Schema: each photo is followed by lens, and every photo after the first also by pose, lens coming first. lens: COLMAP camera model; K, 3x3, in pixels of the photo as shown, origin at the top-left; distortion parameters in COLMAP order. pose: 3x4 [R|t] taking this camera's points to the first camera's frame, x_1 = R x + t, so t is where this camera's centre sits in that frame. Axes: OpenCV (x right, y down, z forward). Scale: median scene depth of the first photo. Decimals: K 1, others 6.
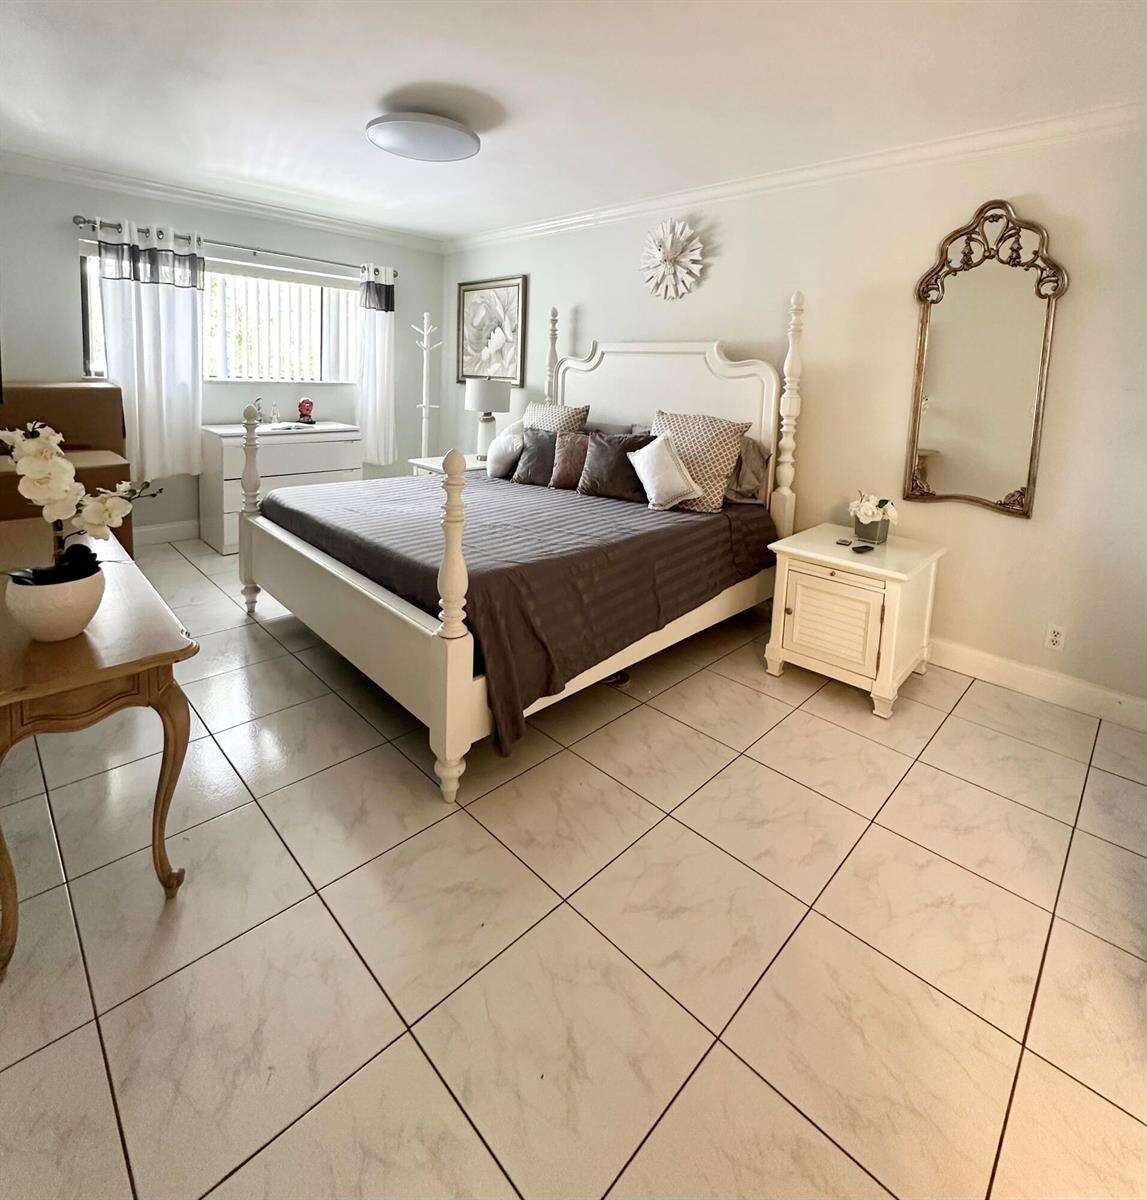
lens RADIAL K [[608.6, 0, 573.6], [0, 608.6, 438.4], [0, 0, 1]] dist [-0.000838, -0.001615]
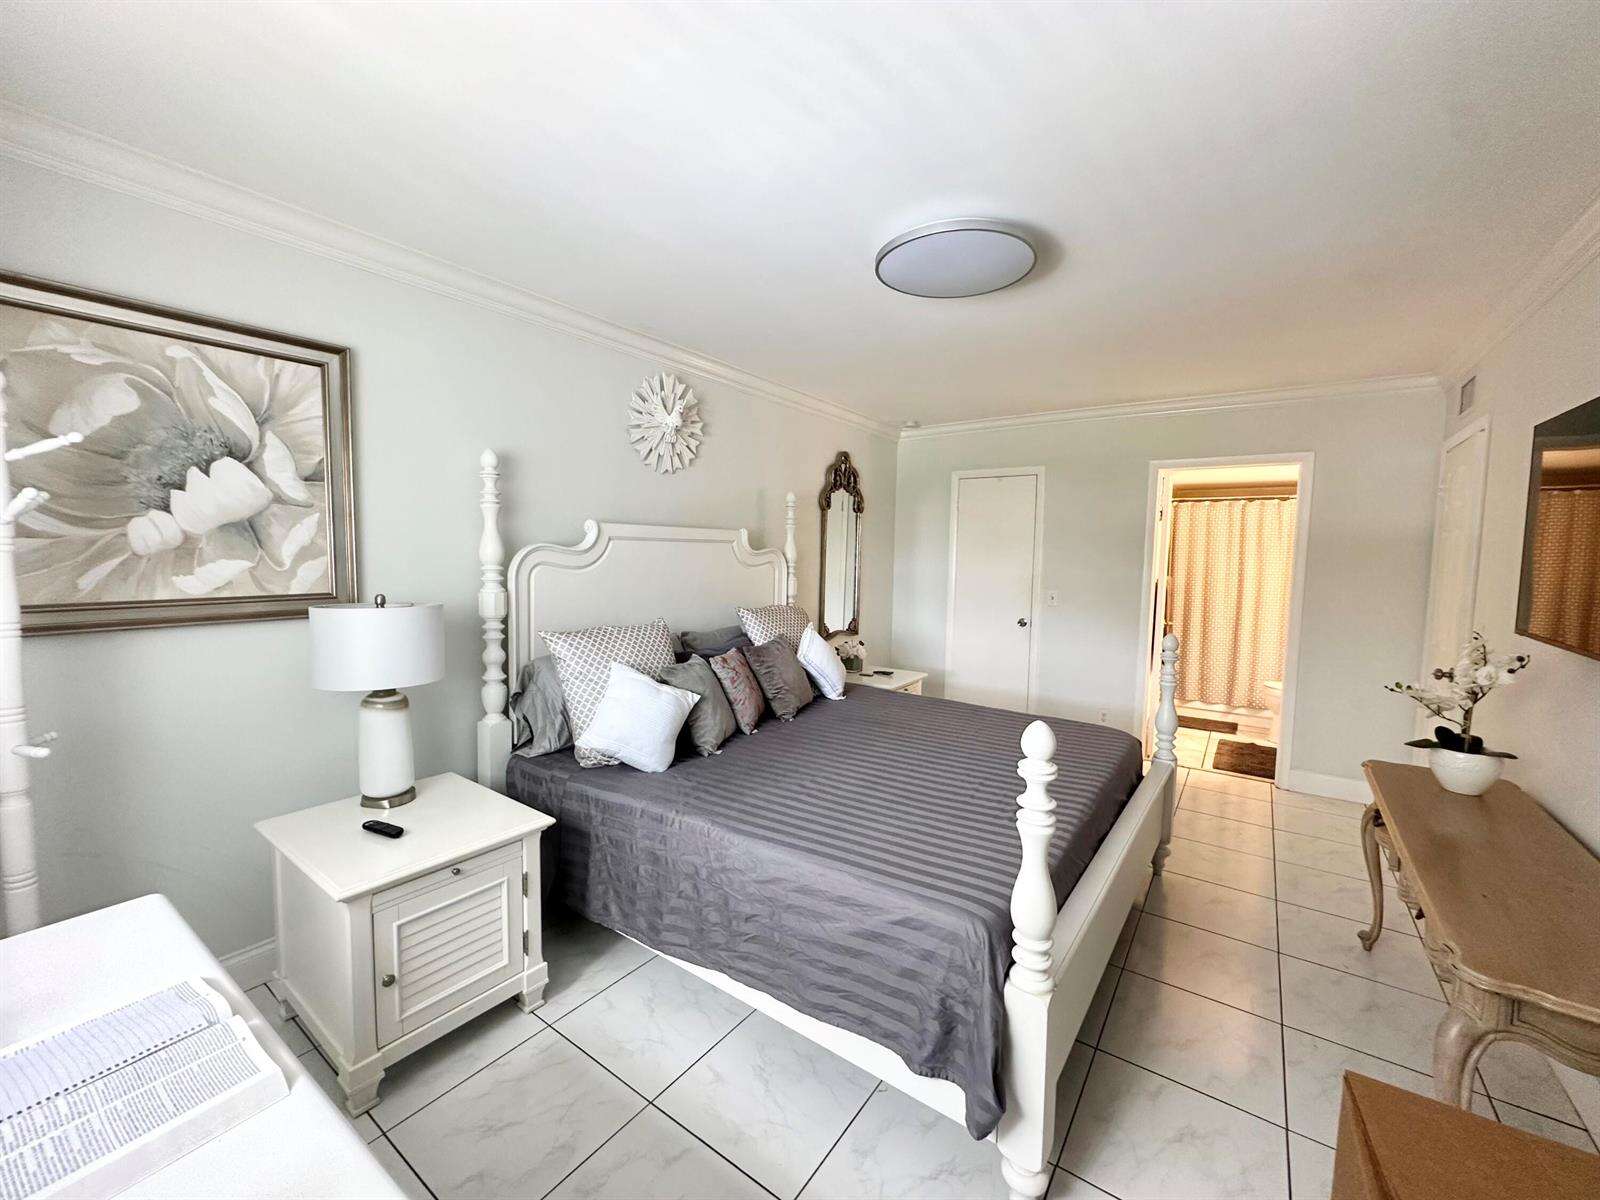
lens RADIAL K [[642.0, 0, 801.3], [0, 642.0, 603.1], [0, 0, 1]] dist [-0.003221, 0.000351]
pose [[-0.158594, -0.118622, 0.980192, -0.803491], [0.094337, 0.986394, 0.134636, -0.171907], [-0.982827, 0.113821, -0.145245, 1.067575]]
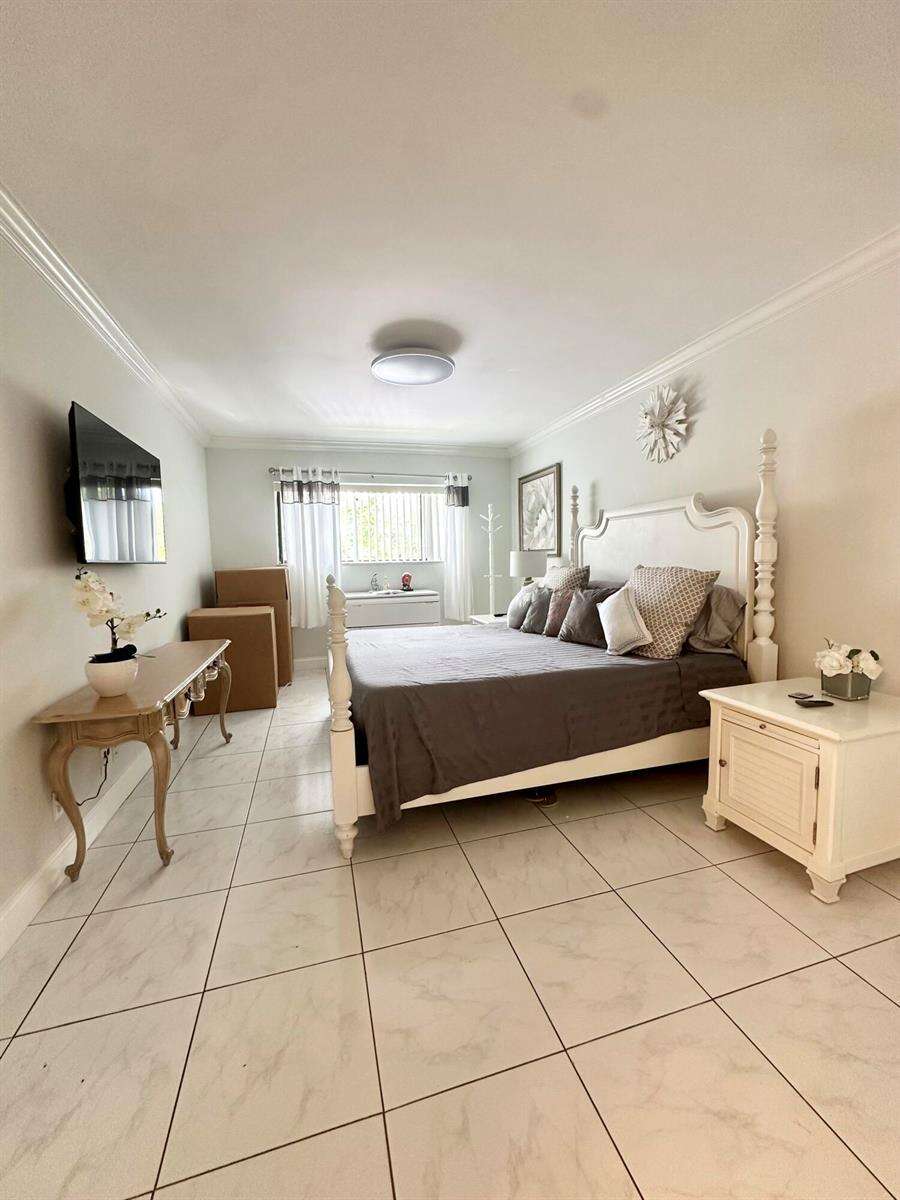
lens RADIAL K [[481.5, 0, 449.6], [0, 481.5, 595.7], [0, 0, 1]] dist [-0.003221, 0.000351]
pose [[0.869659, -0.020075, -0.493245, 0.270949], [0.002443, 0.999336, -0.036367, 0.038259], [0.493647, 0.030422, 0.869130, 0.103441]]
